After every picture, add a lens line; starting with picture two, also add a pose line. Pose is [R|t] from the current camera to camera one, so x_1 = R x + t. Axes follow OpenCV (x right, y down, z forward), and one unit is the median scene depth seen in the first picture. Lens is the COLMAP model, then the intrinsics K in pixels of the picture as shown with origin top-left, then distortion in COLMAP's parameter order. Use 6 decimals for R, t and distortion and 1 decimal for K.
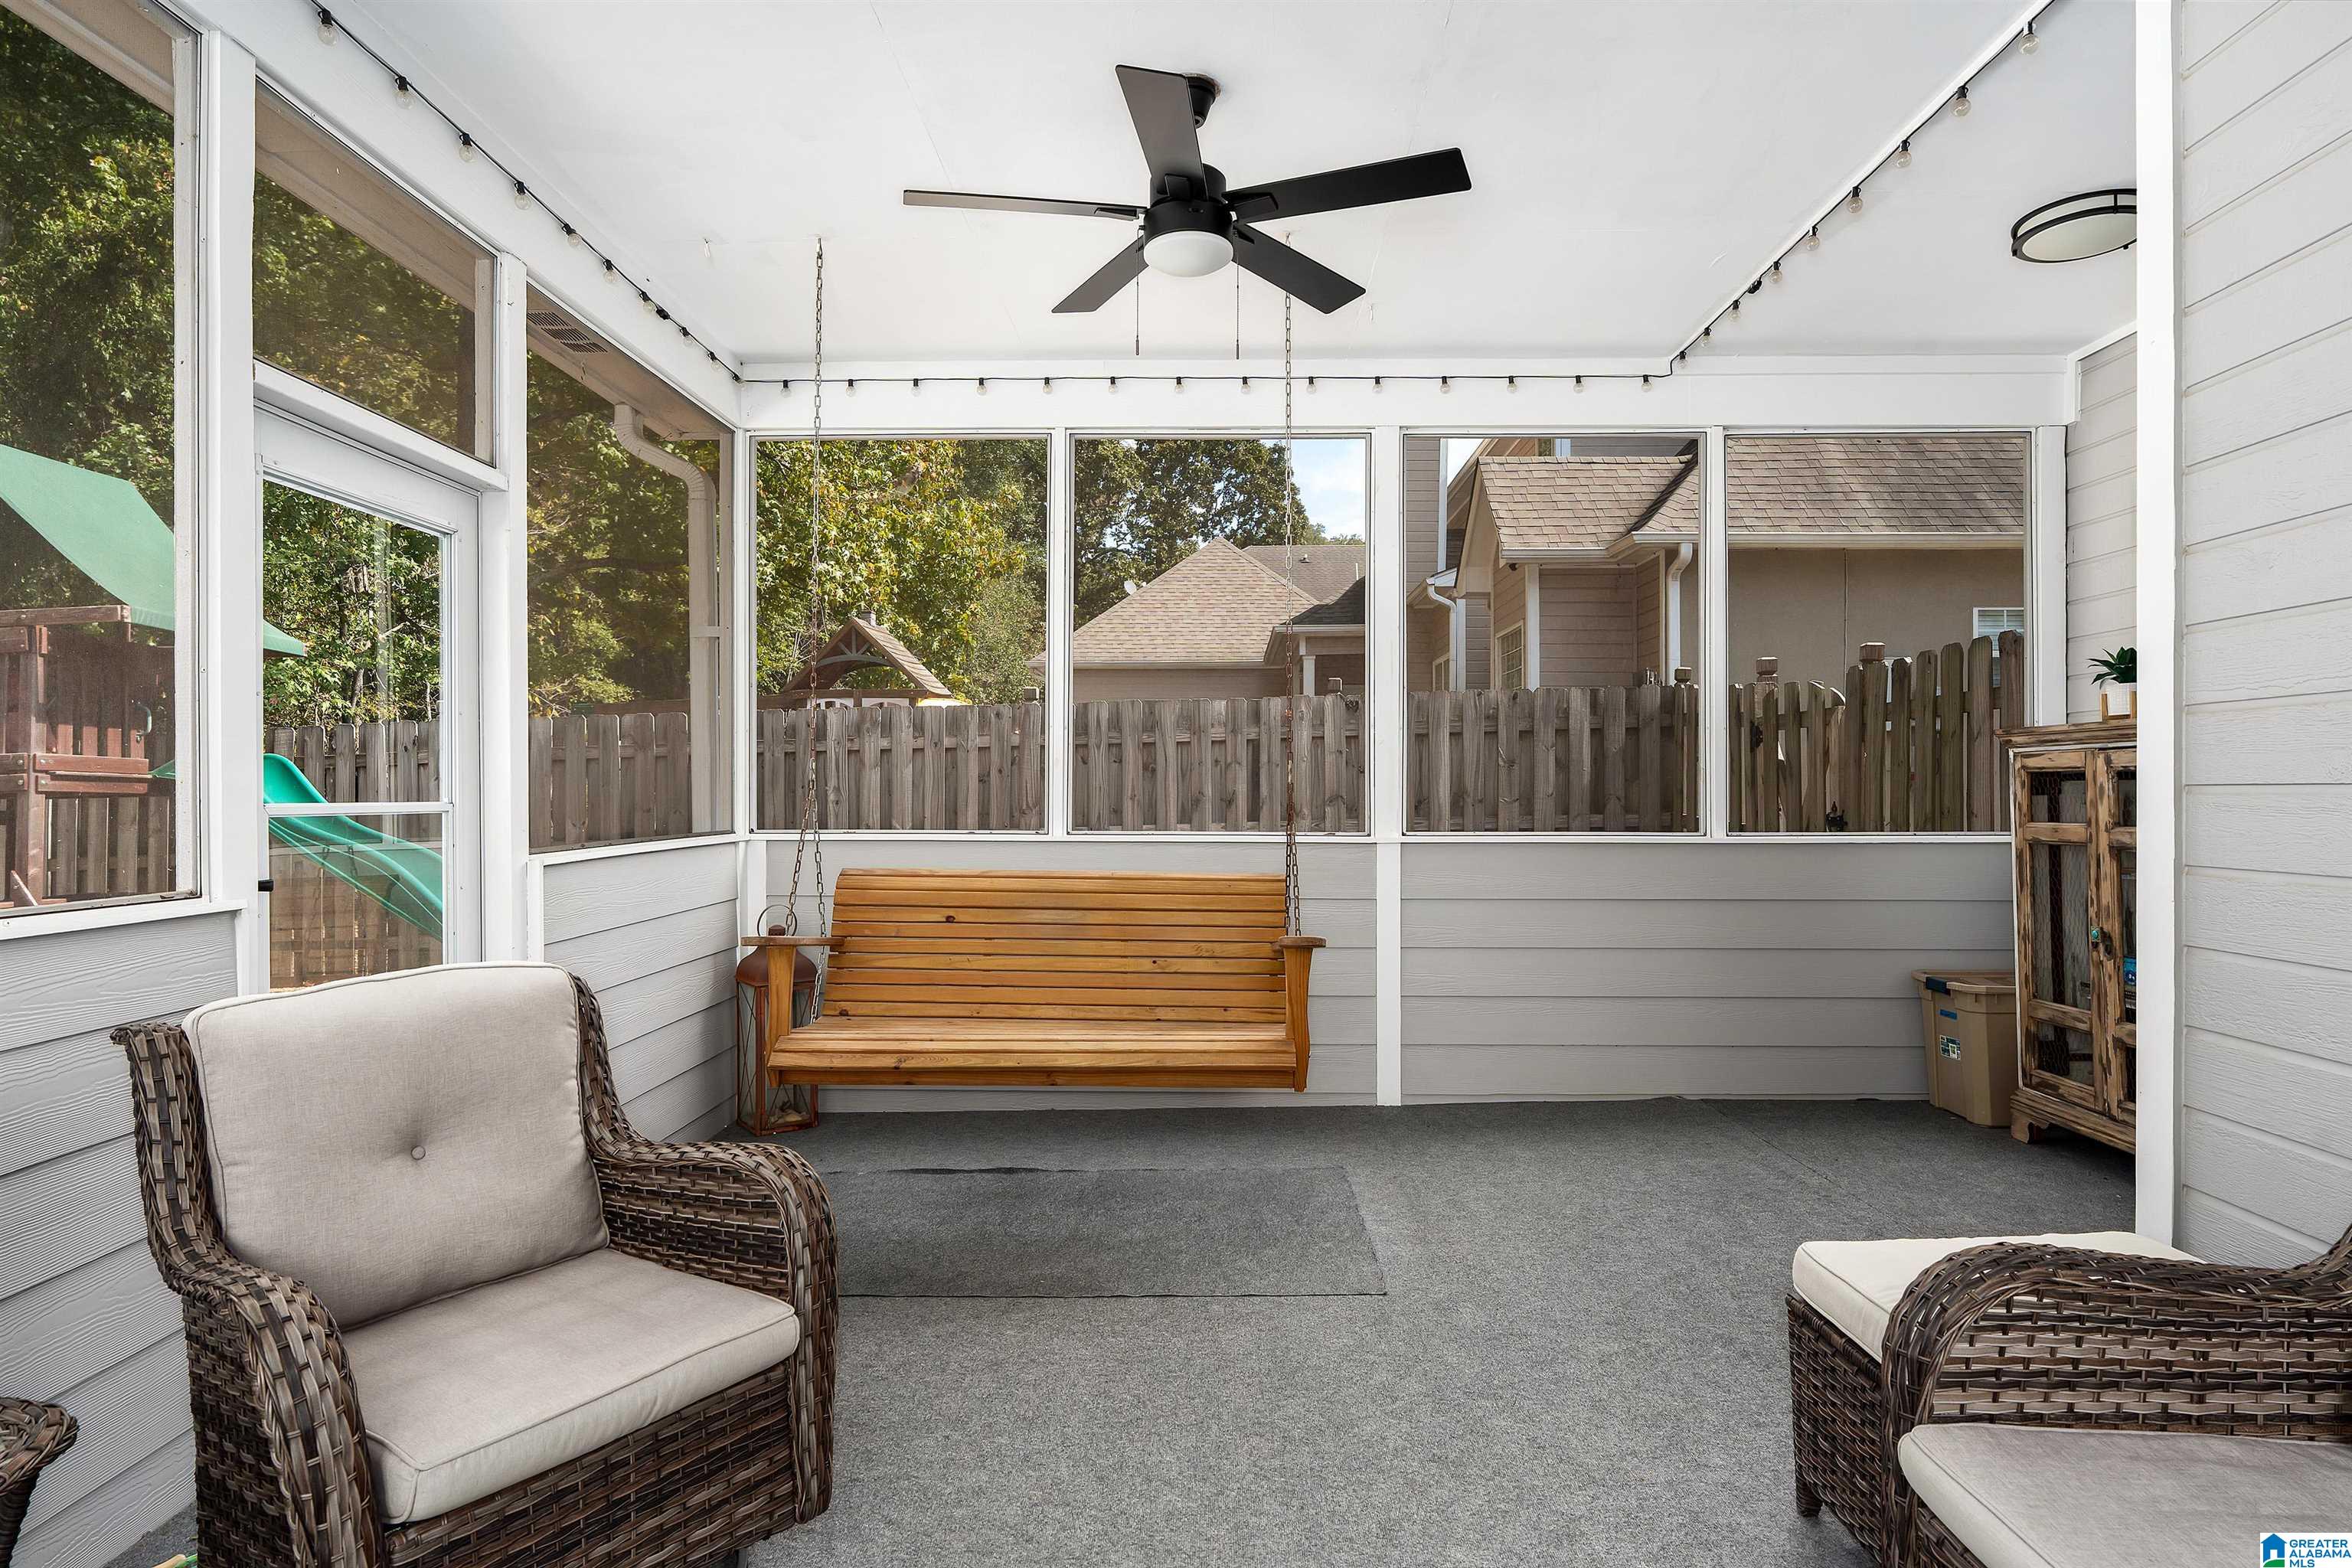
lens RADIAL K [[1320.6, 0, 1185.7], [0, 1320.6, 779.0], [0, 0, 1]] dist [0.002300, 0.000207]
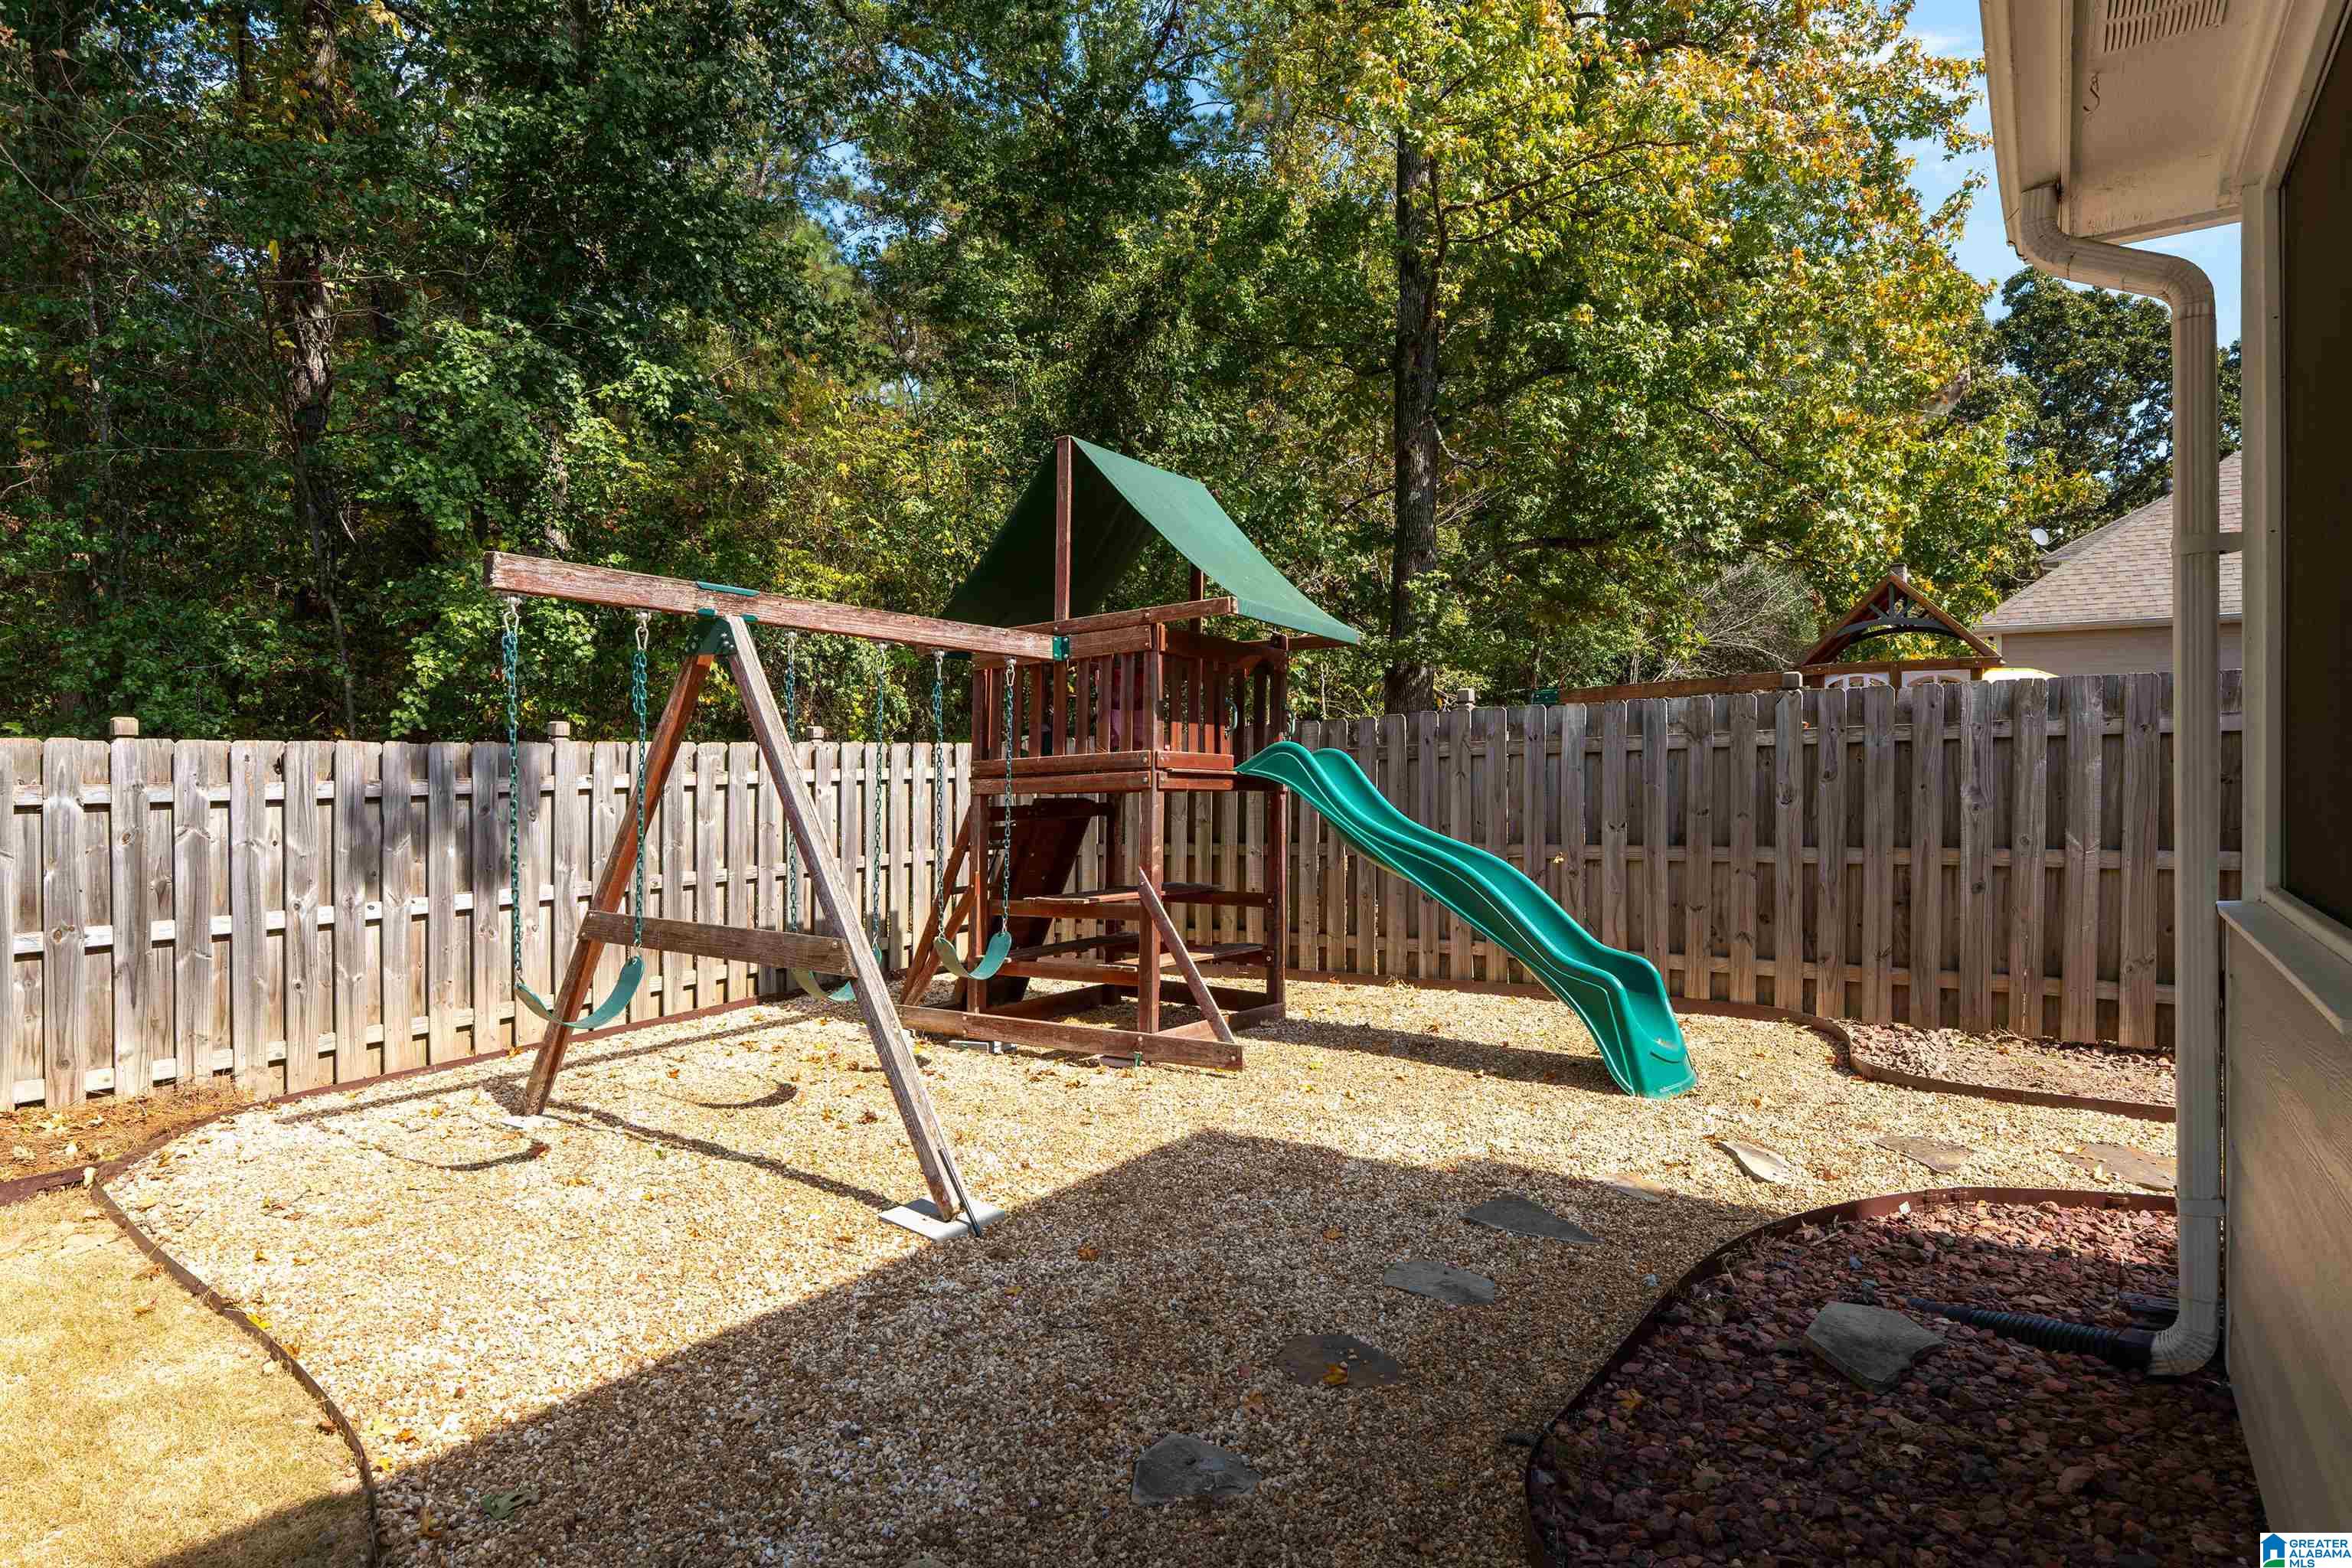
lens RADIAL K [[1295.6, 0, 1176.9], [0, 1295.6, 783.4], [0, 0, 1]] dist [0.003438, 0.000366]
pose [[0.824687, 0.007033, -0.565545, -0.171000], [-0.000034, 0.999923, 0.012386, -0.003822], [0.565589, -0.010195, 0.824624, 0.112240]]
